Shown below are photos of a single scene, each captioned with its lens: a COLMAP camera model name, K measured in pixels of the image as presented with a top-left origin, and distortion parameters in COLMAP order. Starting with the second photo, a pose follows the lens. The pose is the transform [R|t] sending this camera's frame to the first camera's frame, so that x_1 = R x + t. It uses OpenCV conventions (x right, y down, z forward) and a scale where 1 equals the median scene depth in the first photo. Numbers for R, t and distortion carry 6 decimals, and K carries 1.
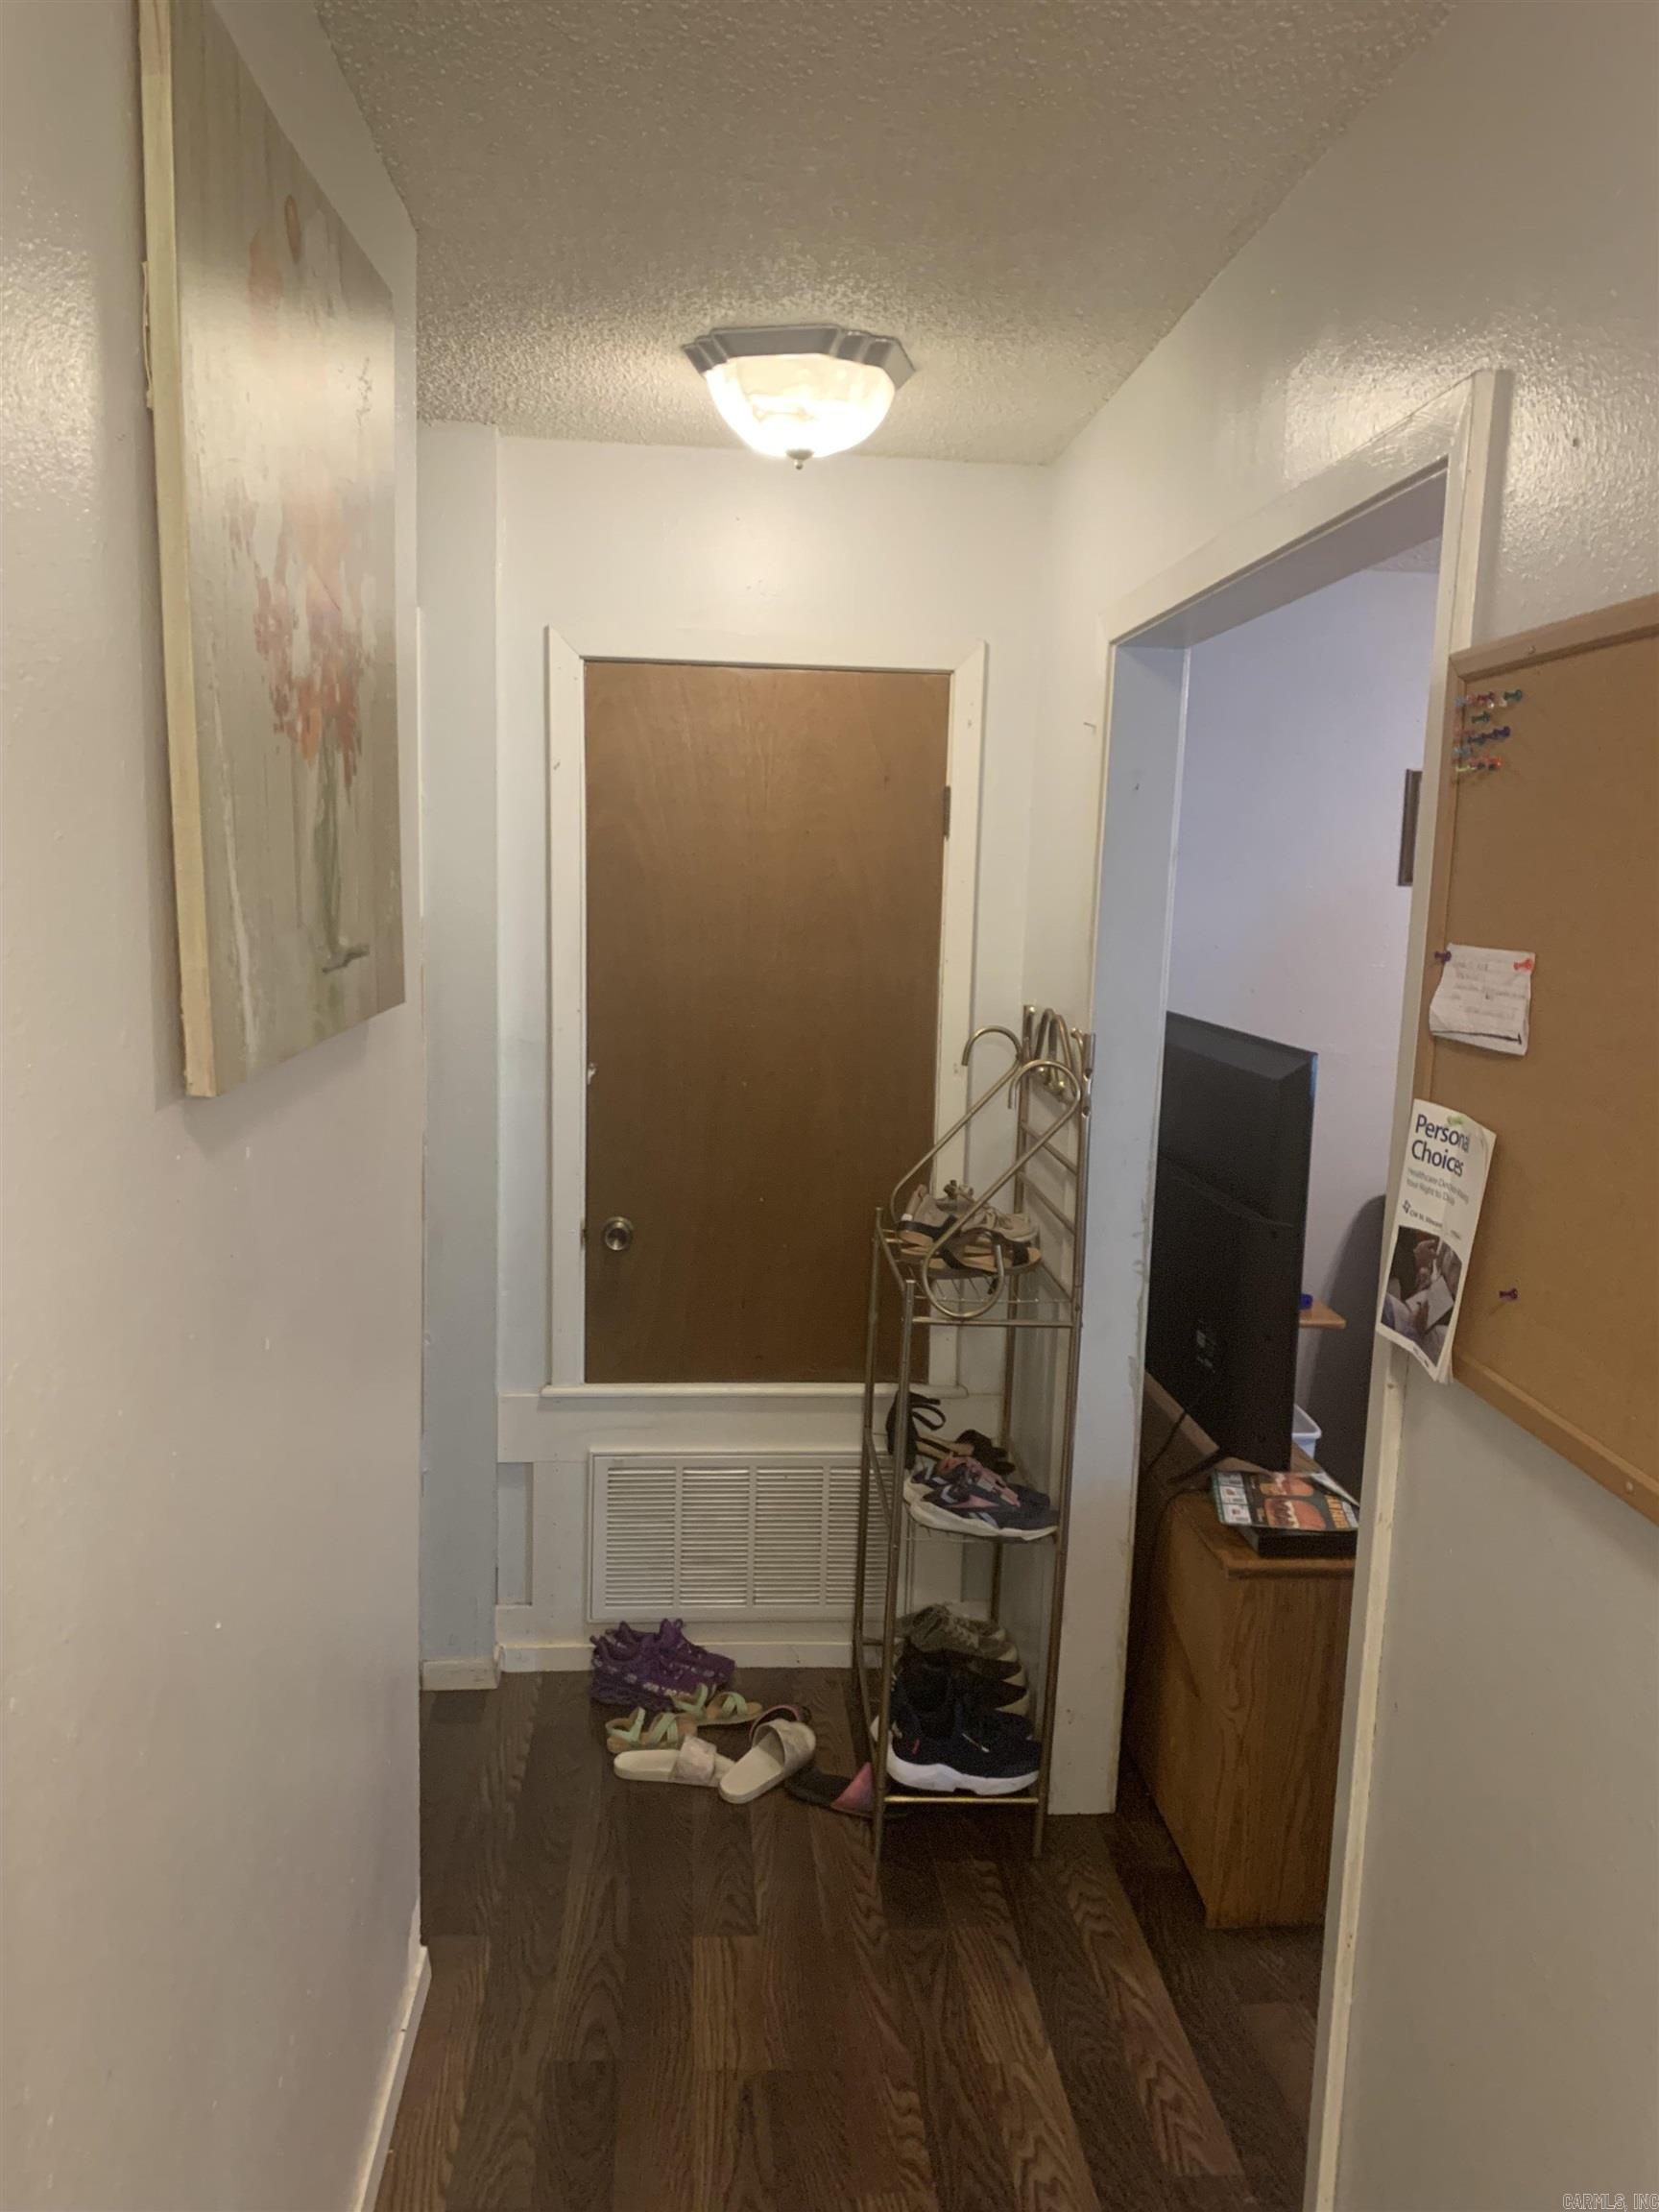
lens RADIAL K [[1683.1, 0, 823.8], [0, 1683.1, 1101.3], [0, 0, 1]] dist [0.012823, 0.002554]
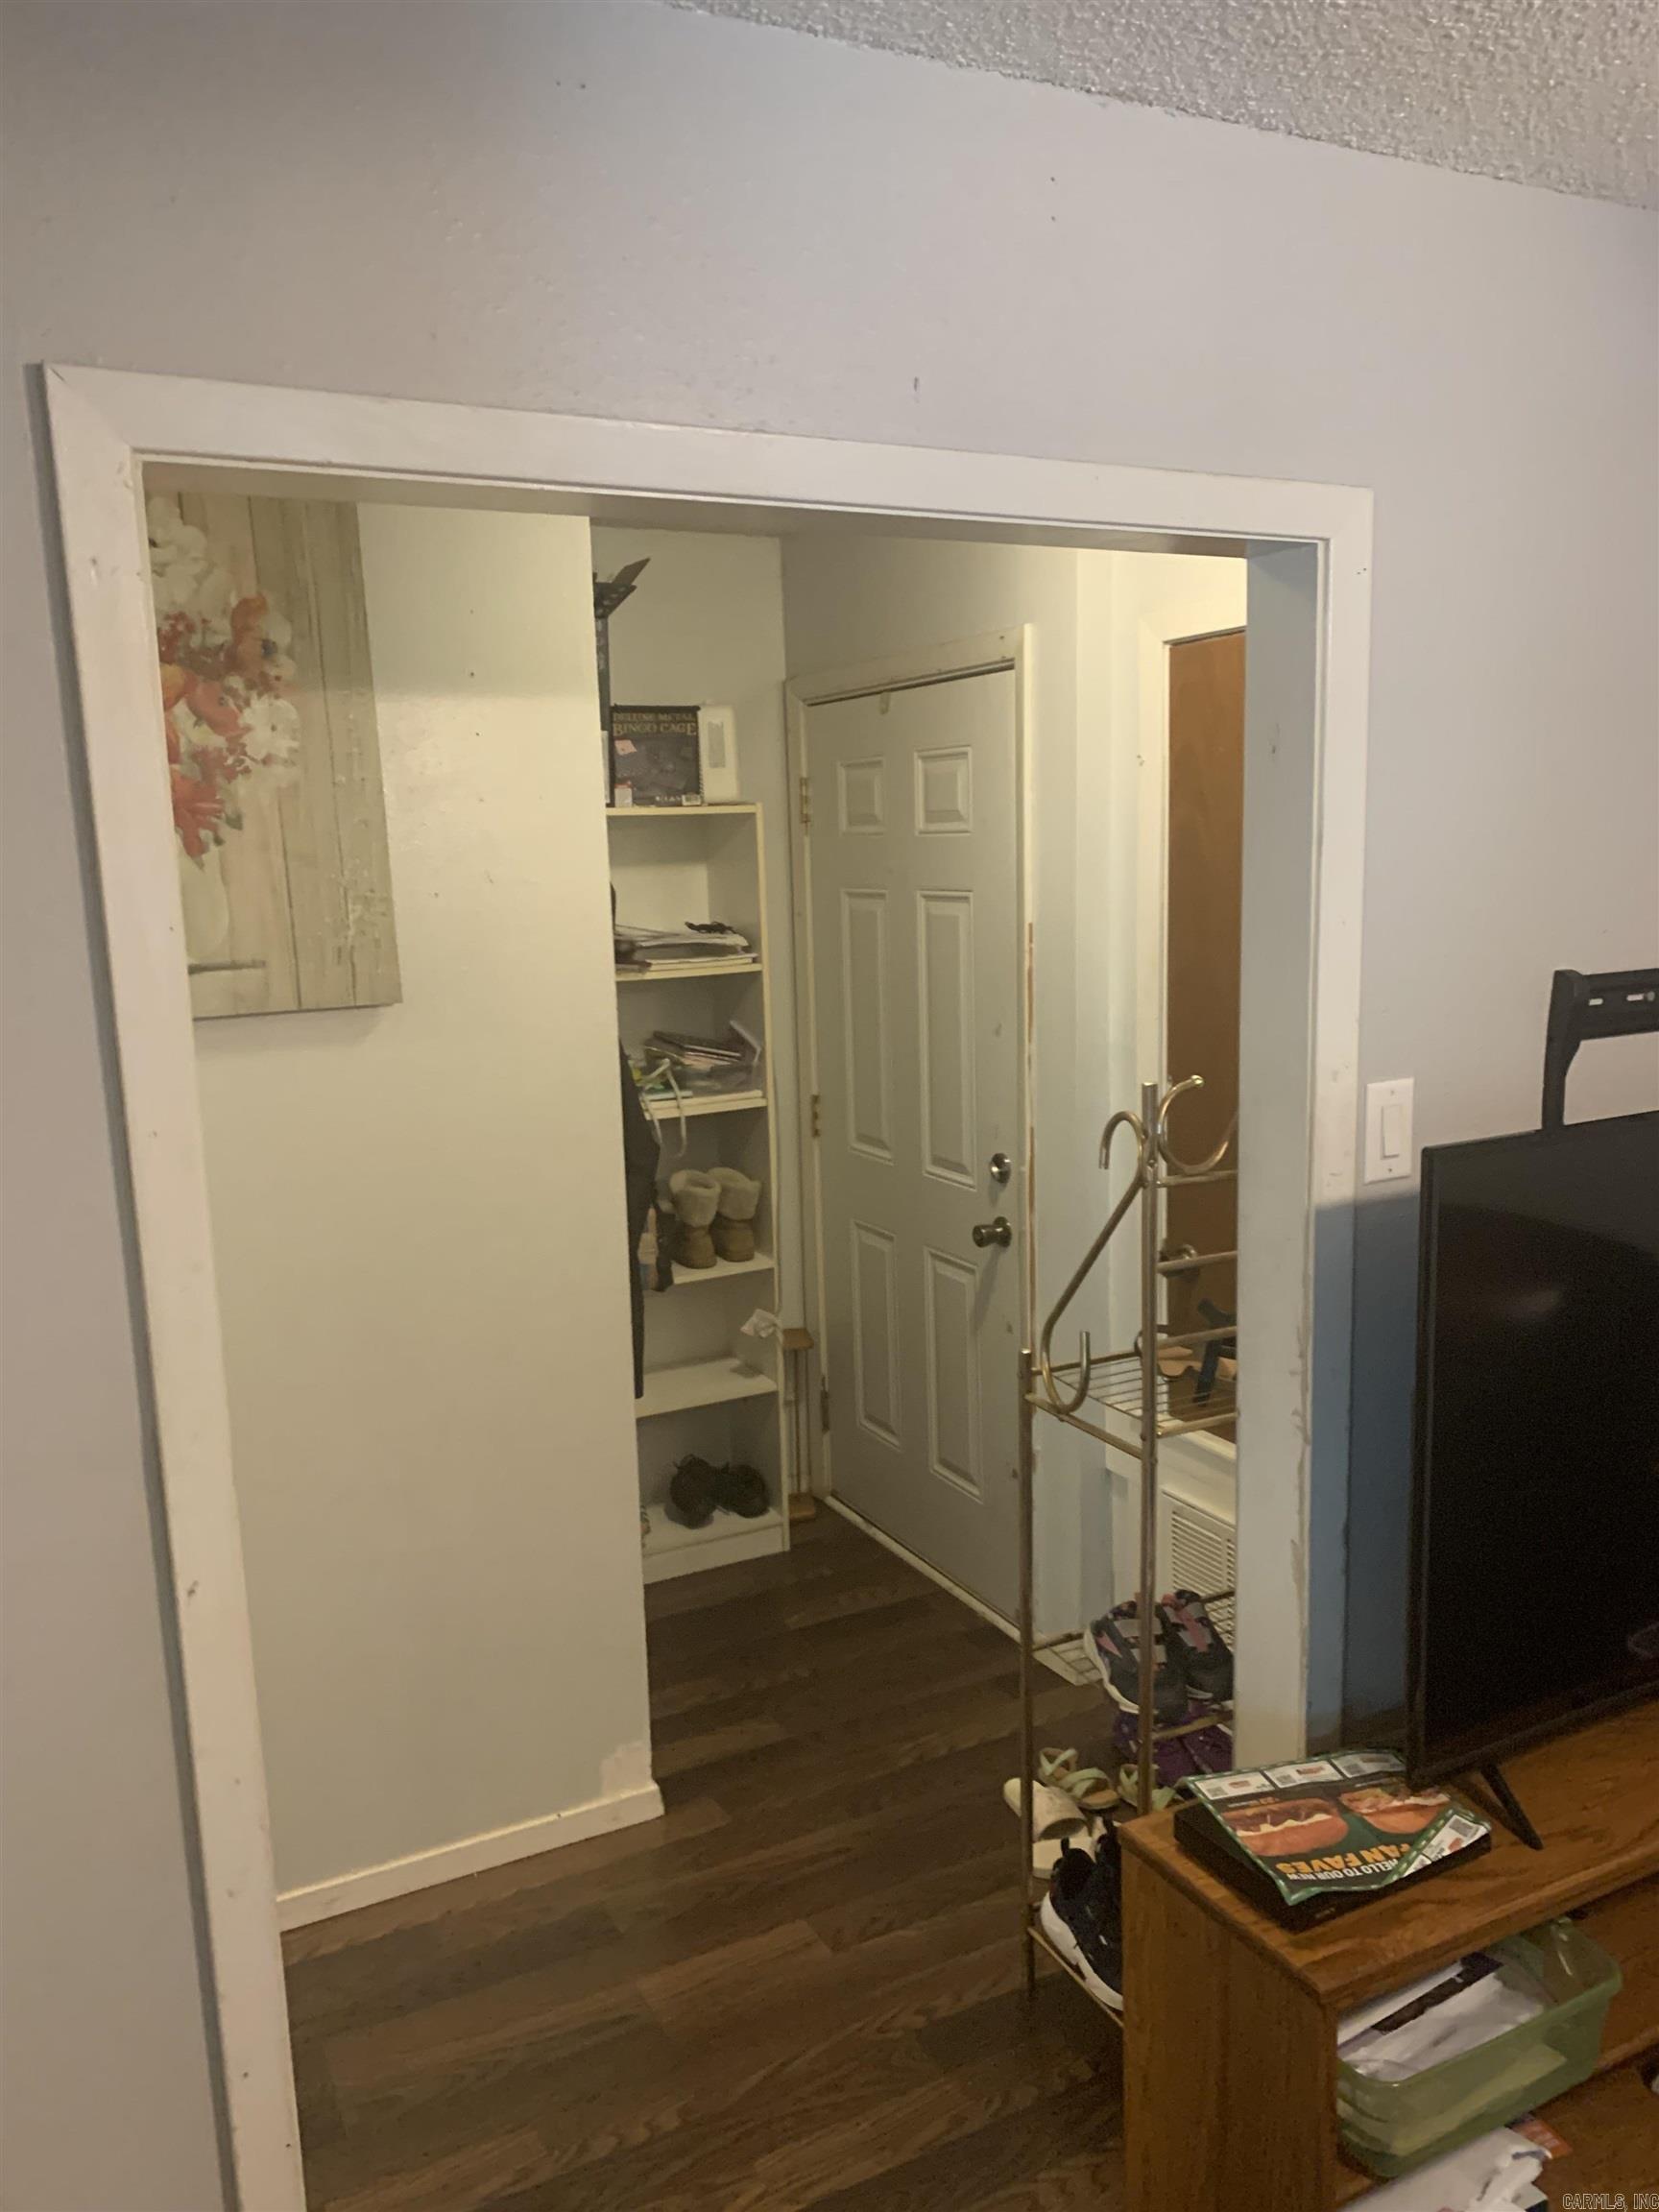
lens RADIAL K [[1683.1, 0, 825.5], [0, 1683.1, 1119.4], [0, 0, 1]] dist [0.012823, 0.002554]
pose [[0.397061, 0.103420, -0.911947, 0.758734], [-0.074789, 0.993972, 0.080159, -0.071608], [0.914740, 0.036375, 0.402403, 0.530958]]
